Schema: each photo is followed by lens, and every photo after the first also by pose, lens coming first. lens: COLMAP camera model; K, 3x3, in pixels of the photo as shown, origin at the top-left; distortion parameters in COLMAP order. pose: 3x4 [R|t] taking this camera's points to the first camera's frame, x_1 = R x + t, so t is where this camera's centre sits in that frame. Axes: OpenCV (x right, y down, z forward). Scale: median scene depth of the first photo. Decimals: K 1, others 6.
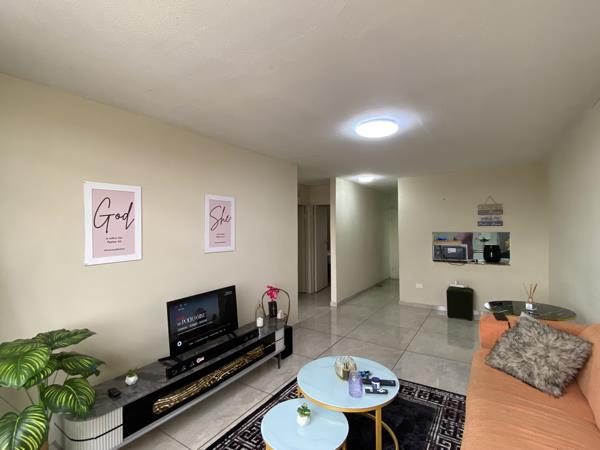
lens RADIAL K [[286.0, 0, 301.4], [0, 286.0, 229.8], [0, 0, 1]] dist [-0.003505, -0.000661]
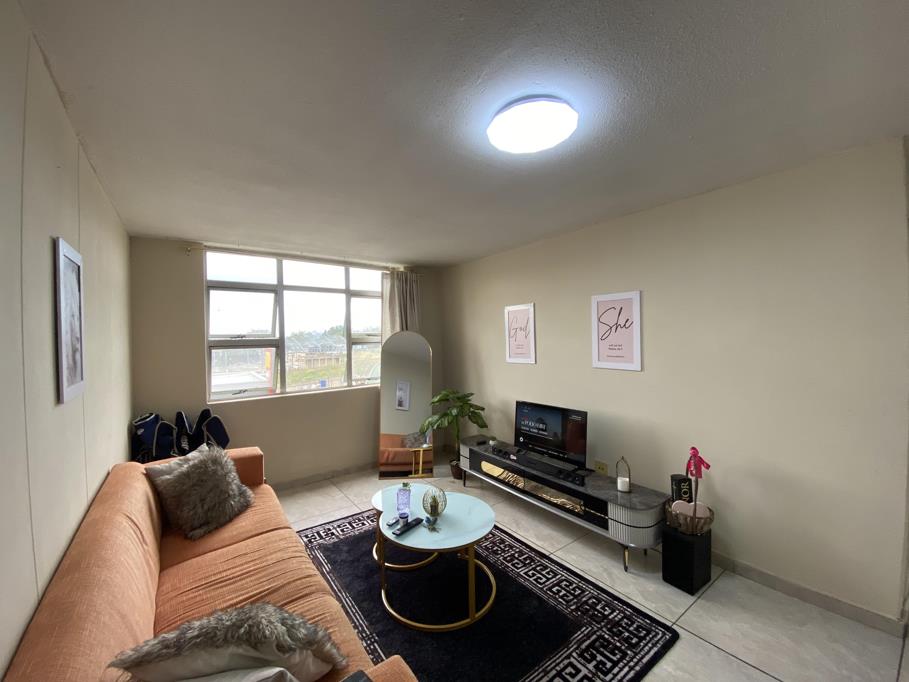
lens RADIAL K [[368.8, 0, 457.1], [0, 368.8, 346.4], [0, 0, 1]] dist [0.003649, 0.000069]
pose [[-0.362929, 0.042470, -0.930849, 0.828309], [0.018102, 0.999094, 0.038526, -0.028410], [0.931641, -0.002868, -0.363369, 1.048057]]
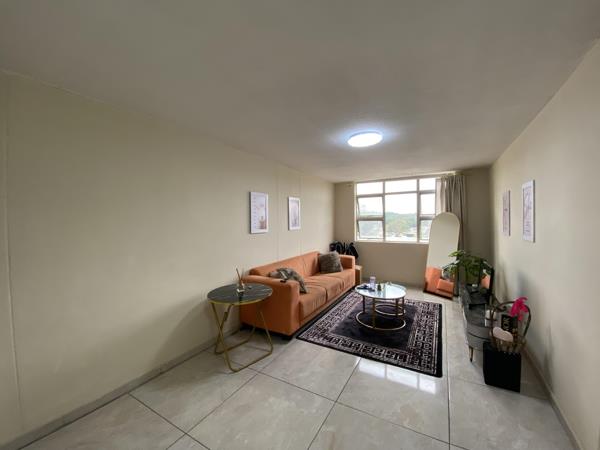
lens RADIAL K [[243.4, 0, 300.2], [0, 243.4, 222.6], [0, 0, 1]] dist [0.003649, 0.000069]
pose [[-0.999277, 0.027725, -0.026015, 0.548159], [0.027552, 0.999596, 0.006953, -0.000651], [0.026197, 0.006231, -0.999637, 1.967201]]
